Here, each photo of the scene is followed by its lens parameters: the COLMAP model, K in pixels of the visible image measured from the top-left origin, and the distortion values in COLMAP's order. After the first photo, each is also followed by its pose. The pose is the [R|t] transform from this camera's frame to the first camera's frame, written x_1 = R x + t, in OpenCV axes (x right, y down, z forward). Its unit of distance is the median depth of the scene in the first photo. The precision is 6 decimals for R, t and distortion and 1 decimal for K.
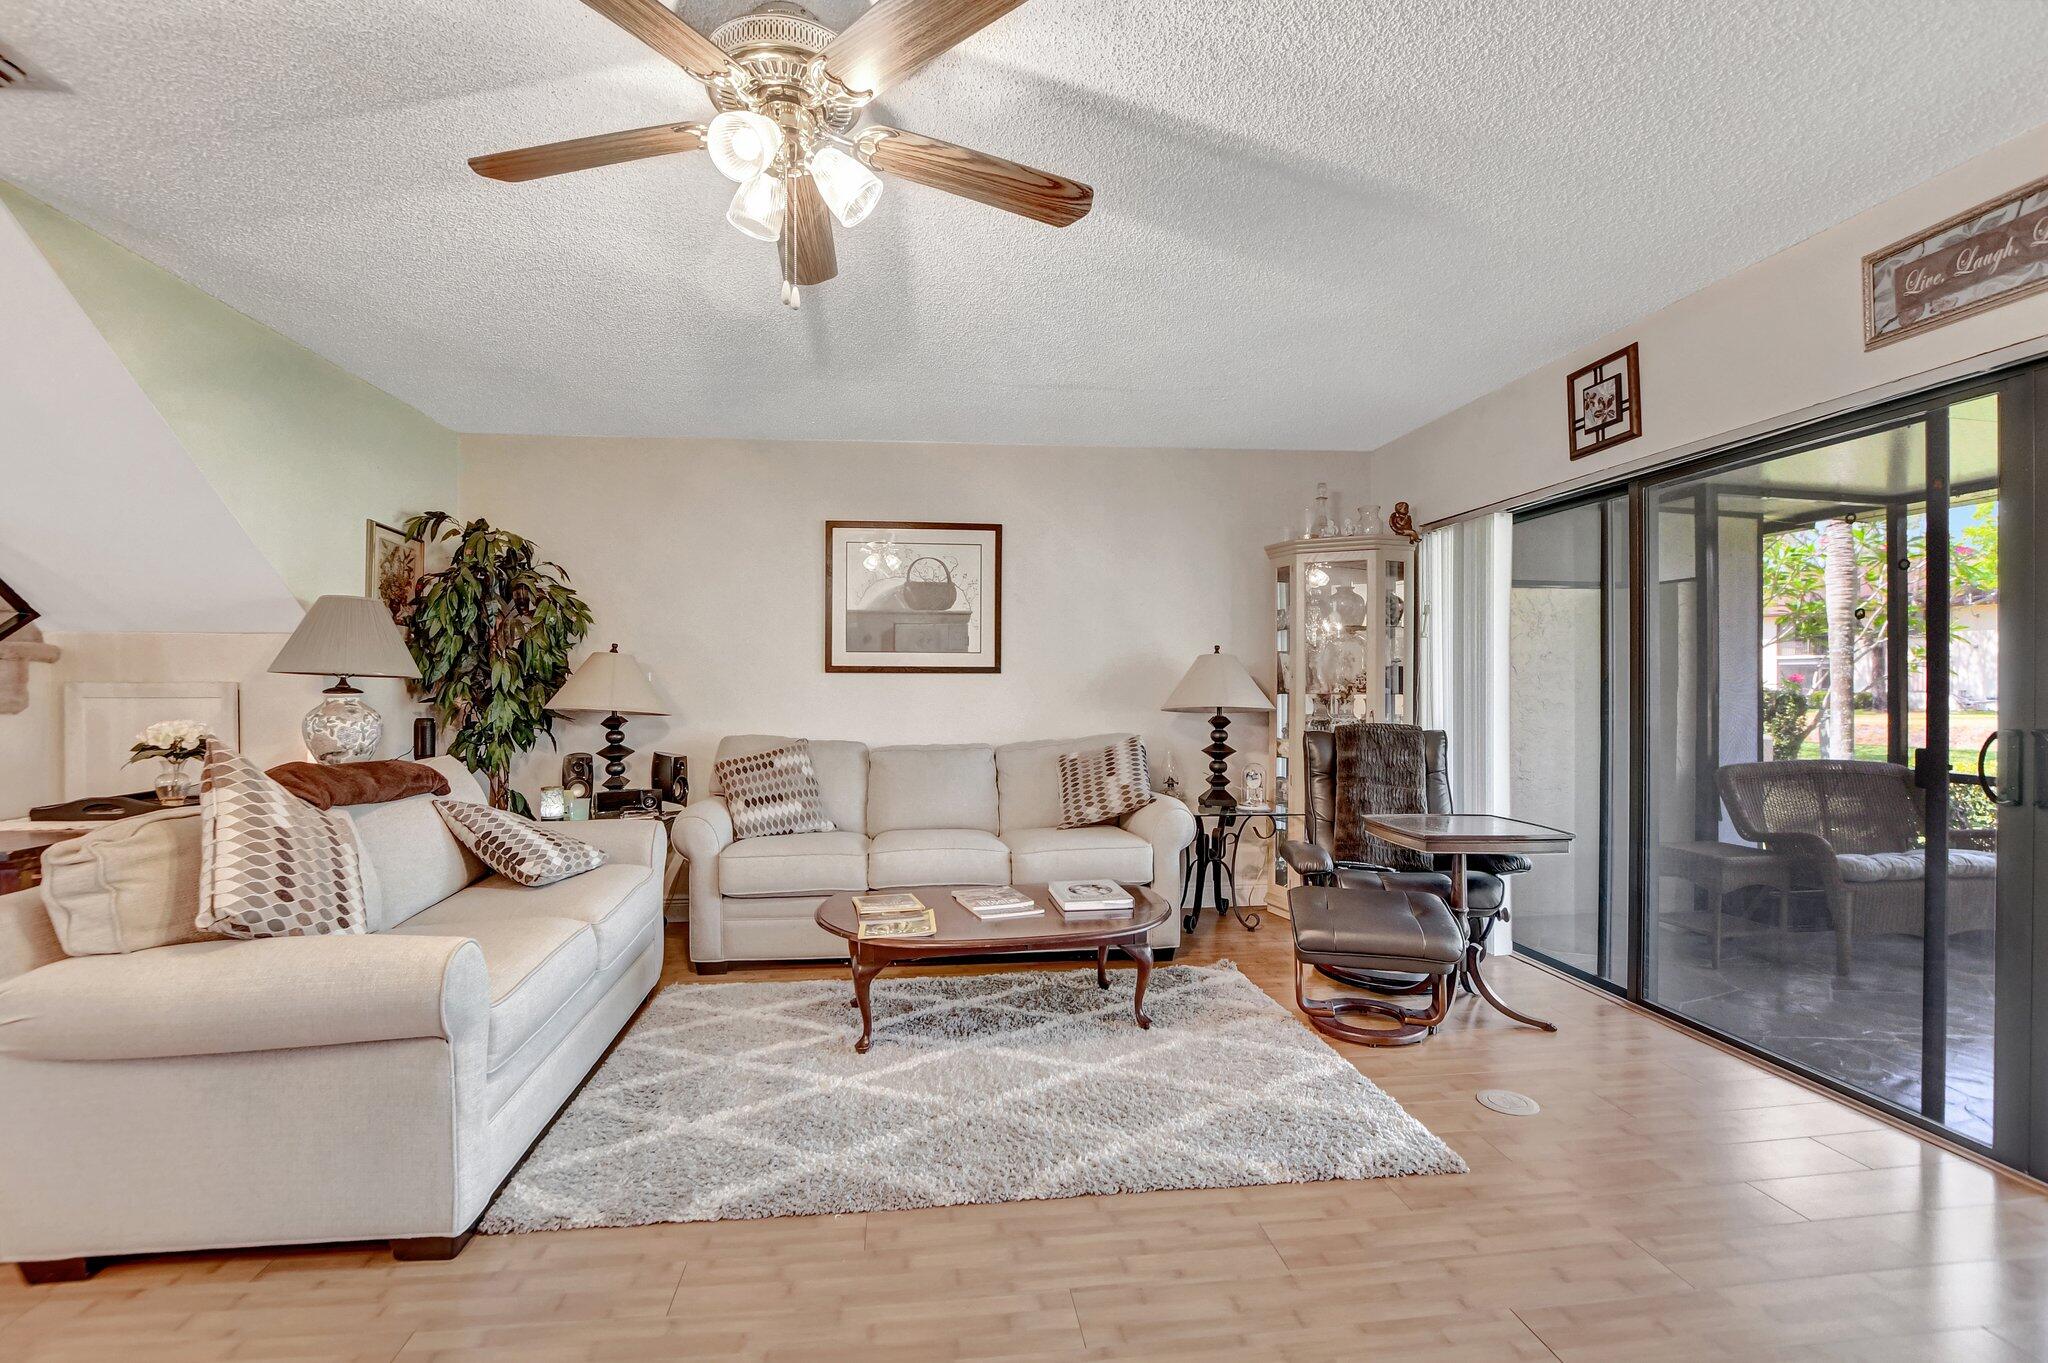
lens RADIAL K [[924.2, 0, 1025.2], [0, 924.2, 675.3], [0, 0, 1]] dist [-0.024187, 0.001931]
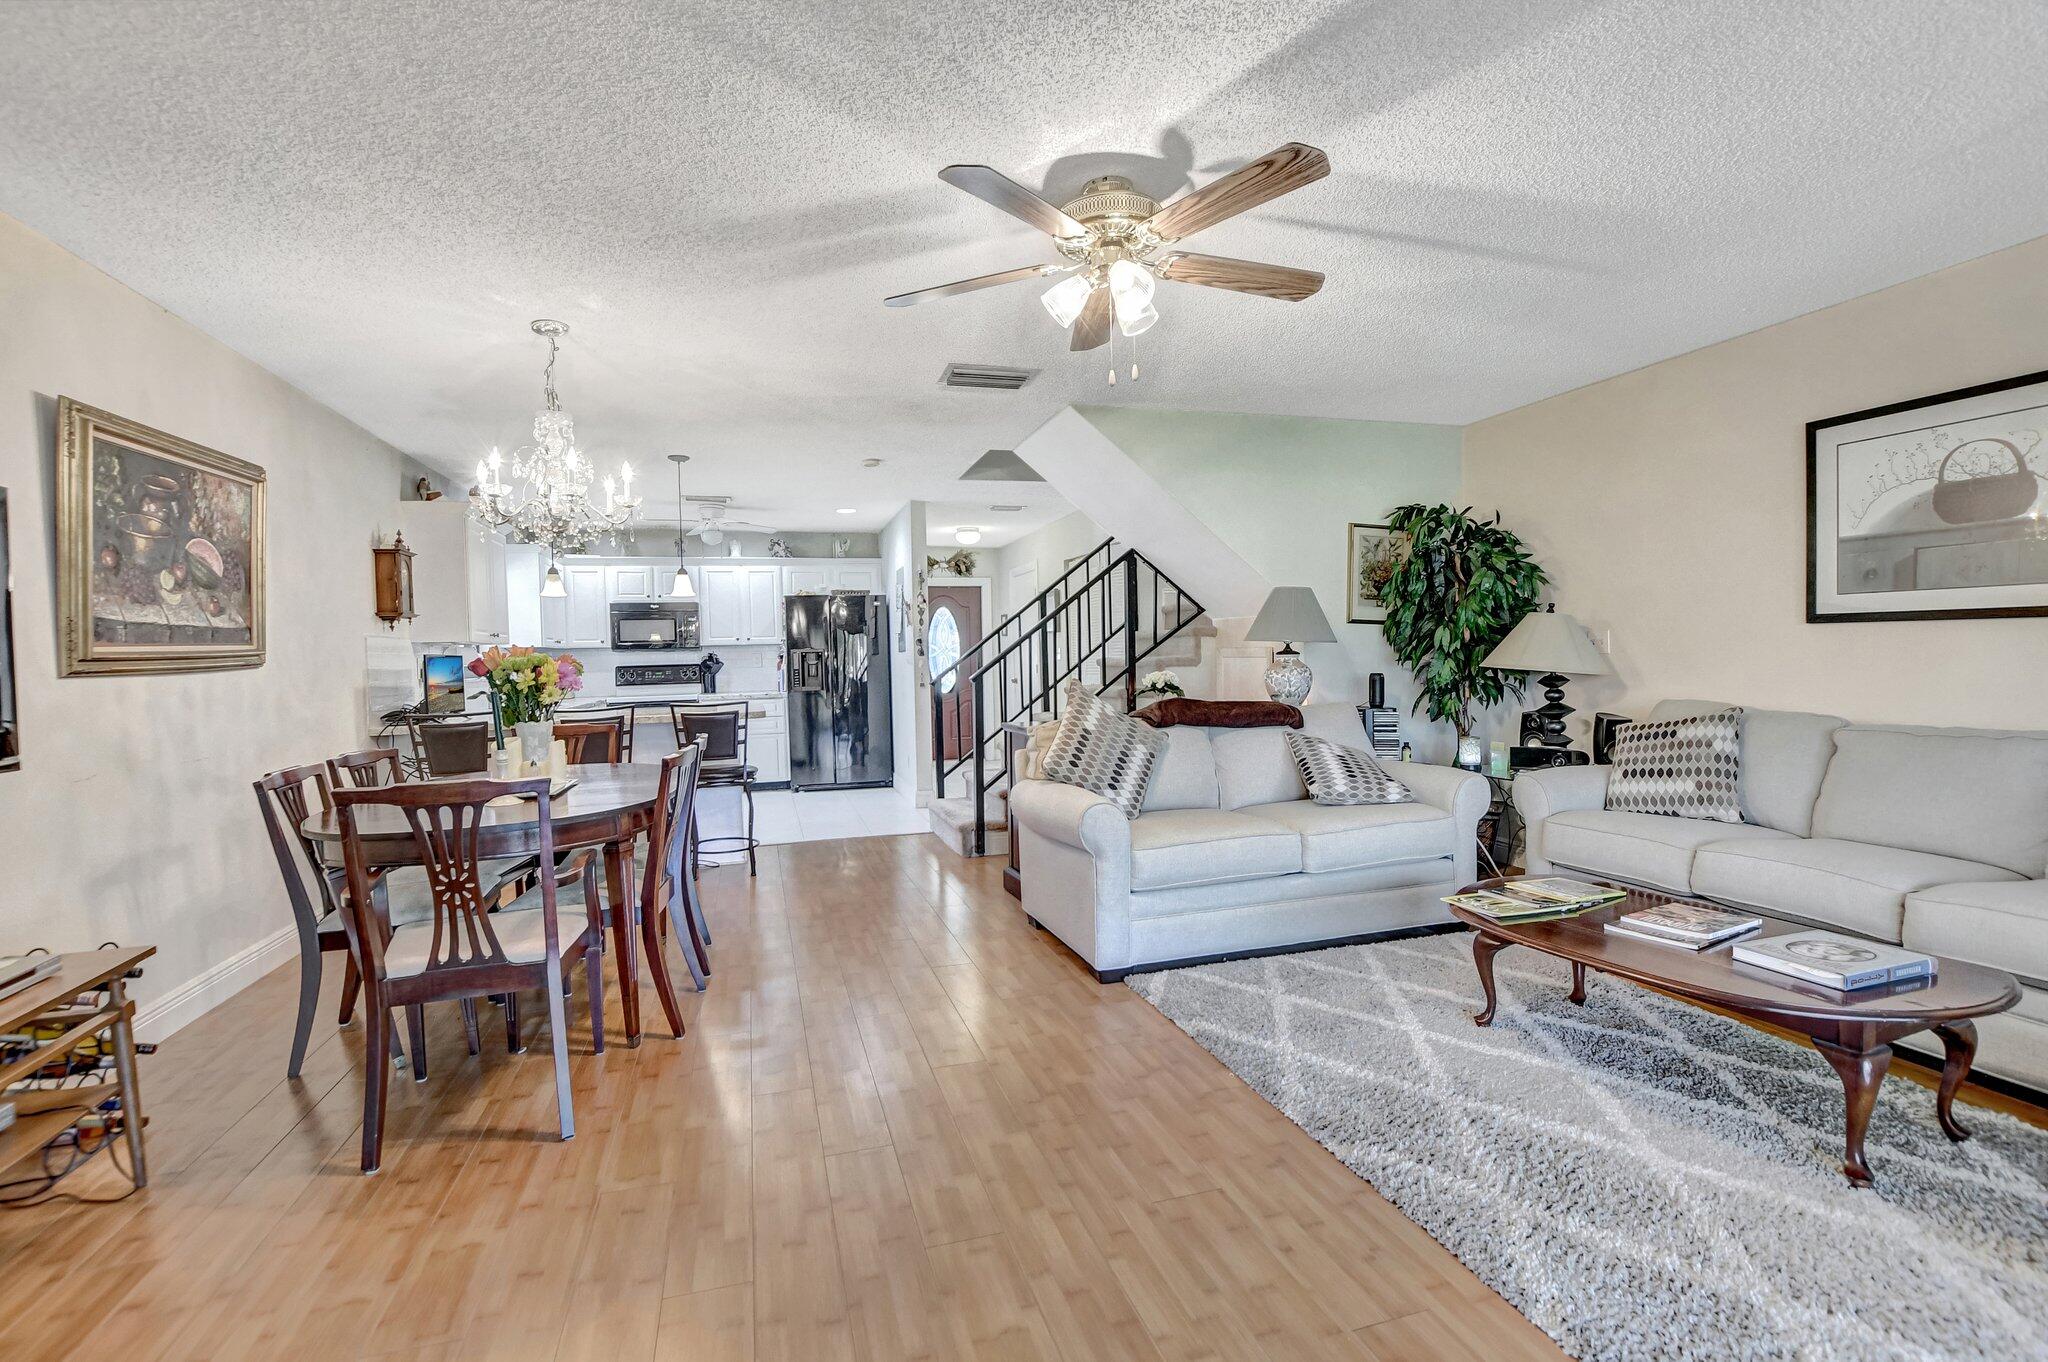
lens RADIAL K [[924.2, 0, 987.0], [0, 924.2, 668.7], [0, 0, 1]] dist [-0.024187, 0.001931]
pose [[0.142354, 0.013515, -0.989724, 0.572799], [0.029030, 0.999420, 0.017822, 0.002213], [0.989390, -0.031268, 0.141879, 0.296765]]
